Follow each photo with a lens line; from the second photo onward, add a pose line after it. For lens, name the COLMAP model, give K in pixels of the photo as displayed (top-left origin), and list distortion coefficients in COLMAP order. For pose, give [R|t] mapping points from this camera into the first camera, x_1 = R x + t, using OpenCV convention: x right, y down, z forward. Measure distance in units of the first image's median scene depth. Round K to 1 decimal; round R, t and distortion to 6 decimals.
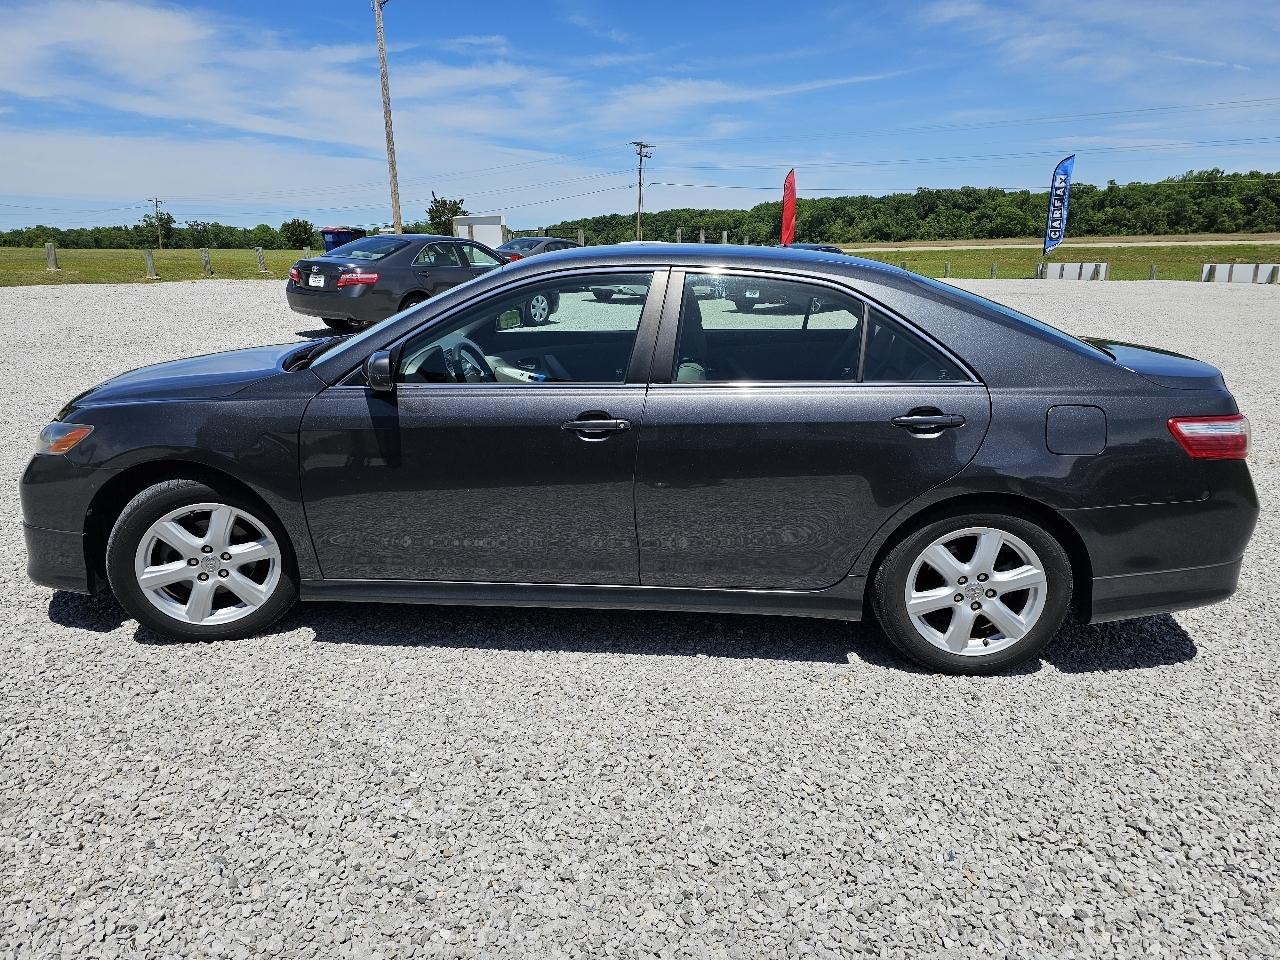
lens RADIAL K [[883.2, 0, 646.7], [0, 883.2, 482.0], [0, 0, 1]] dist [0.034675, -0.032090]
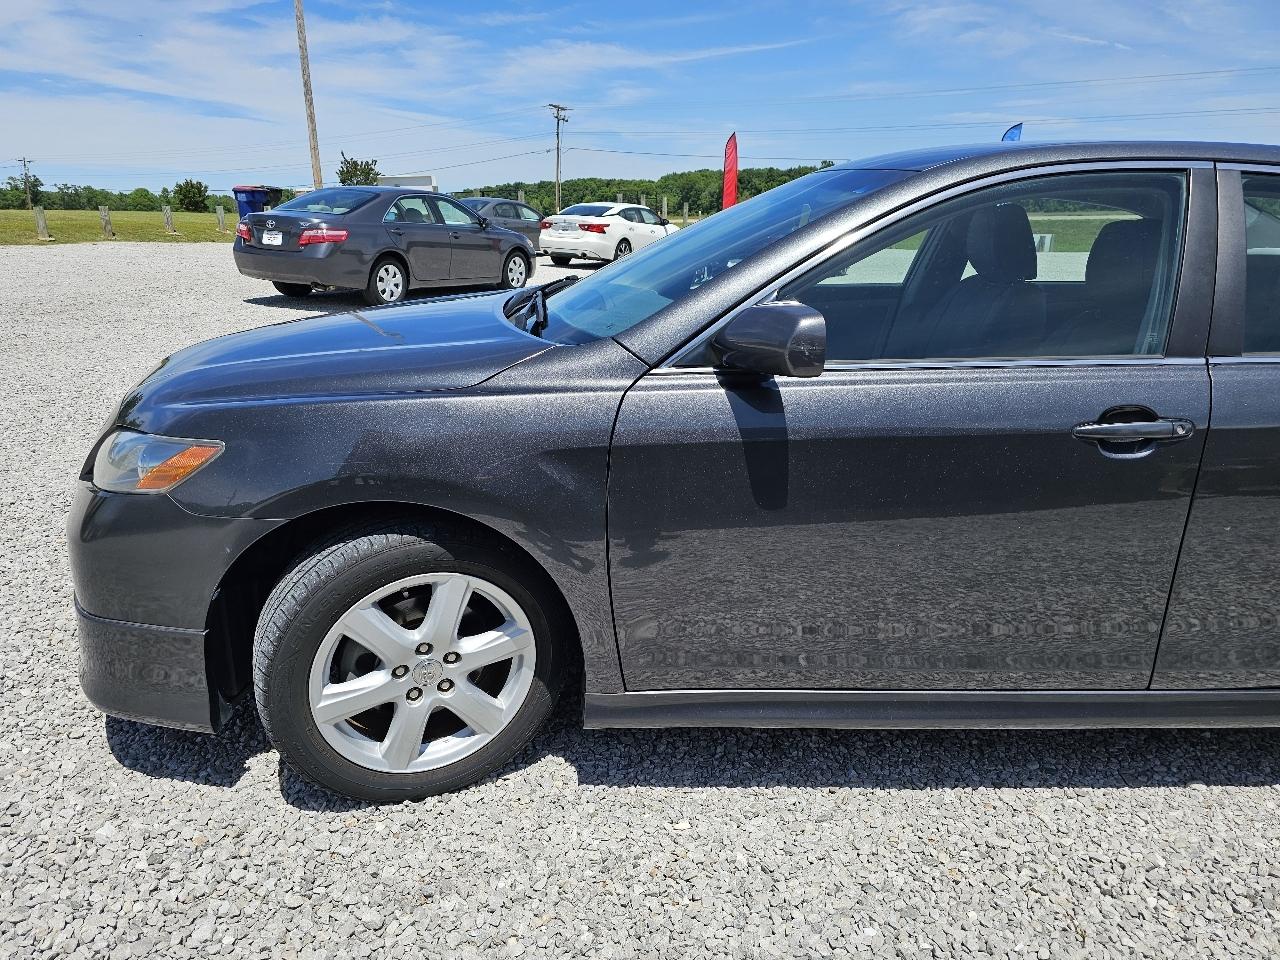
lens RADIAL K [[883.2, 0, 631.6], [0, 883.2, 500.5], [0, 0, 1]] dist [0.034675, -0.032090]
pose [[0.995693, -0.020259, 0.090474, -0.408202], [0.015857, 0.998667, 0.049116, -0.047972], [-0.091349, -0.047470, 0.994687, 0.413399]]
